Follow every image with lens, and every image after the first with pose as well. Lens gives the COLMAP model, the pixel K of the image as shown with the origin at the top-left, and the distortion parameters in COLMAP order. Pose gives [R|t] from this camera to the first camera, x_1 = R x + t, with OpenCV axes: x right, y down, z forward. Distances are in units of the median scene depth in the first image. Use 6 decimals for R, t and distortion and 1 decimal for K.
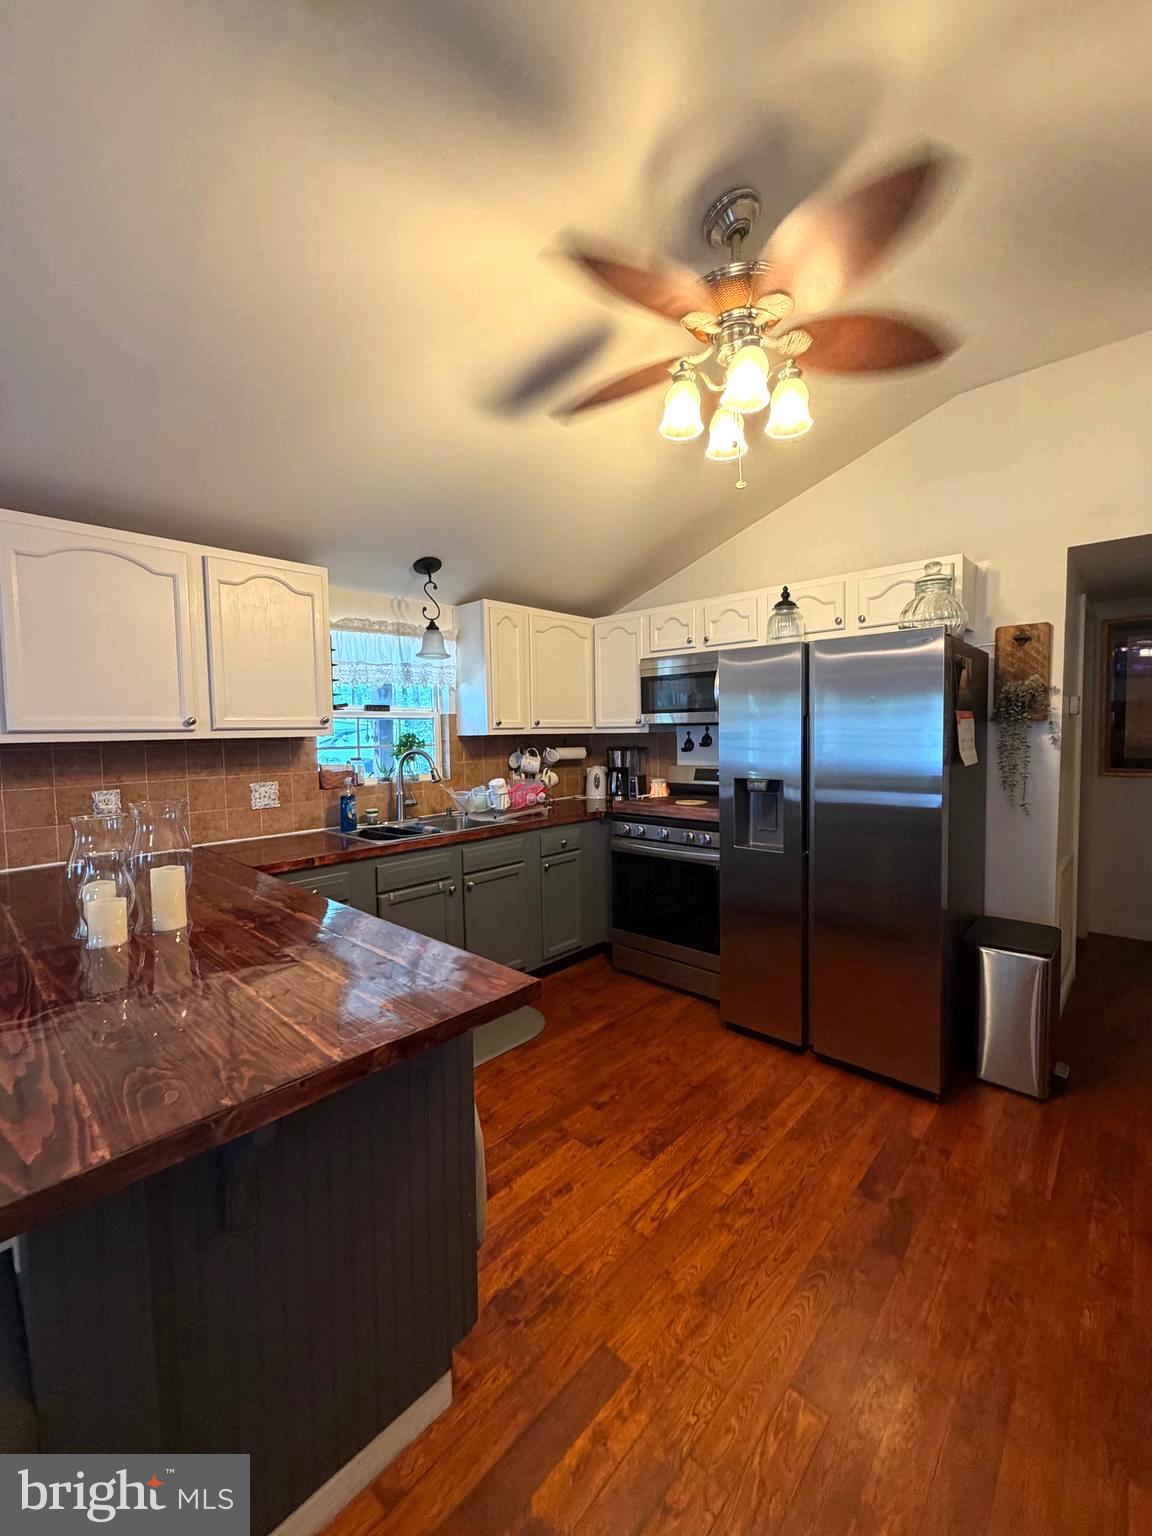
lens RADIAL K [[613.9, 0, 577.8], [0, 613.9, 765.8], [0, 0, 1]] dist [0.001028, 0.000010]
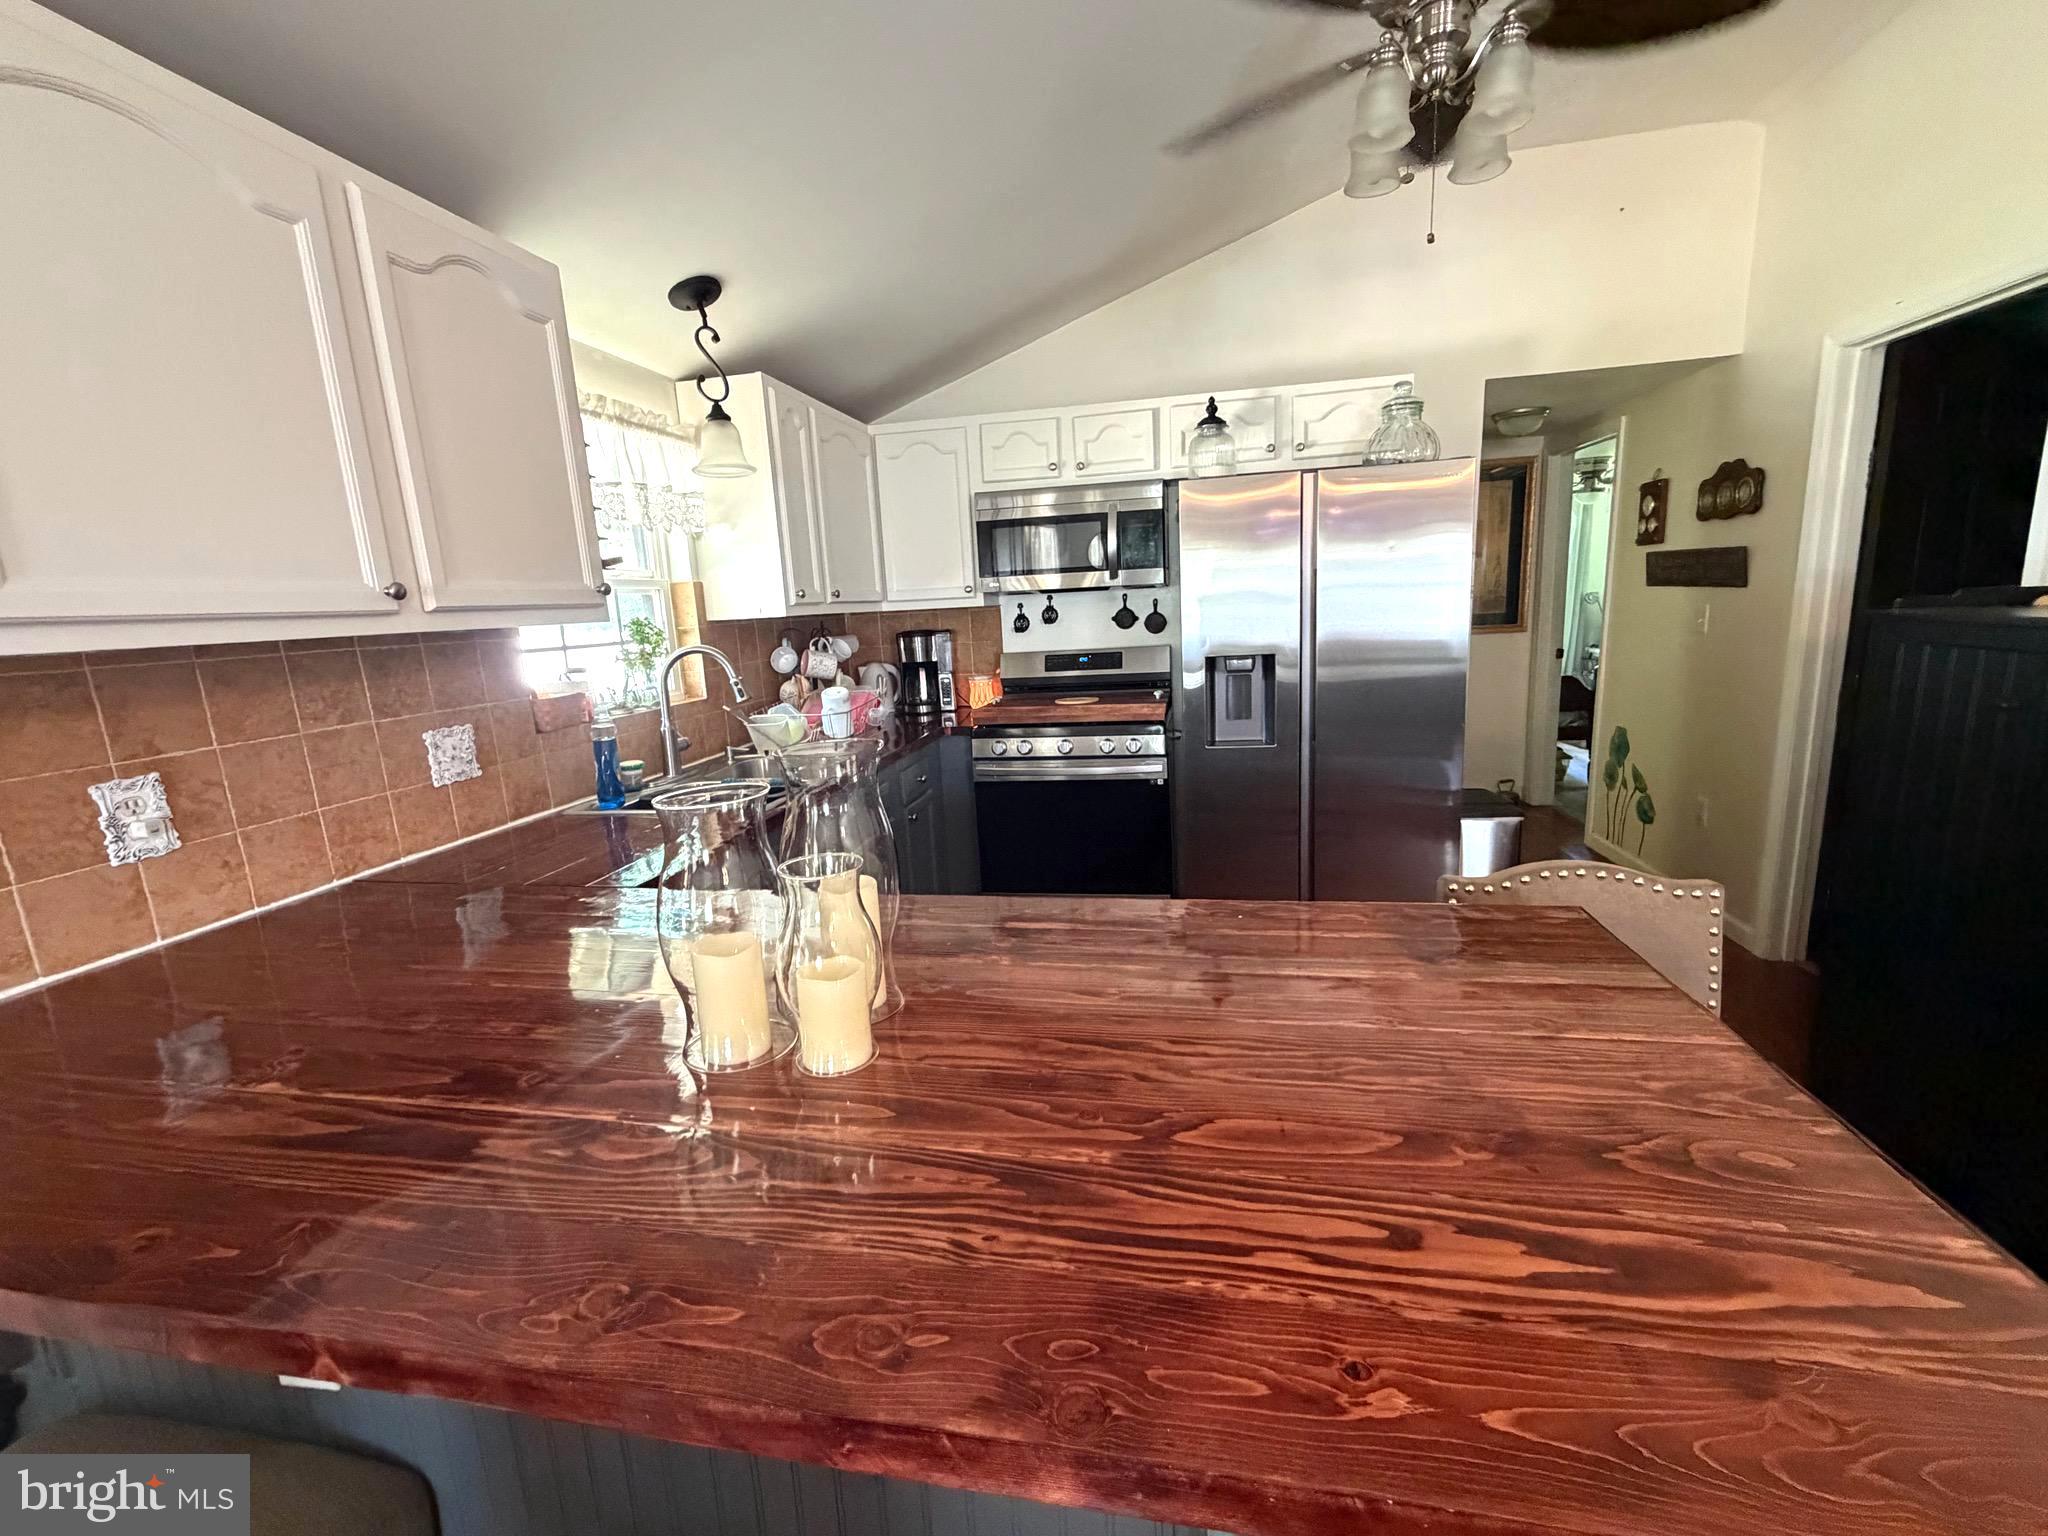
lens RADIAL K [[866.8, 0, 1025.5], [0, 866.8, 772.1], [0, 0, 1]] dist [0.001382, 0.000190]
pose [[0.849308, -0.128568, 0.512002, -0.452105], [0.067234, 0.988335, 0.136652, -0.000137], [-0.523598, -0.081636, 0.848045, 0.187292]]
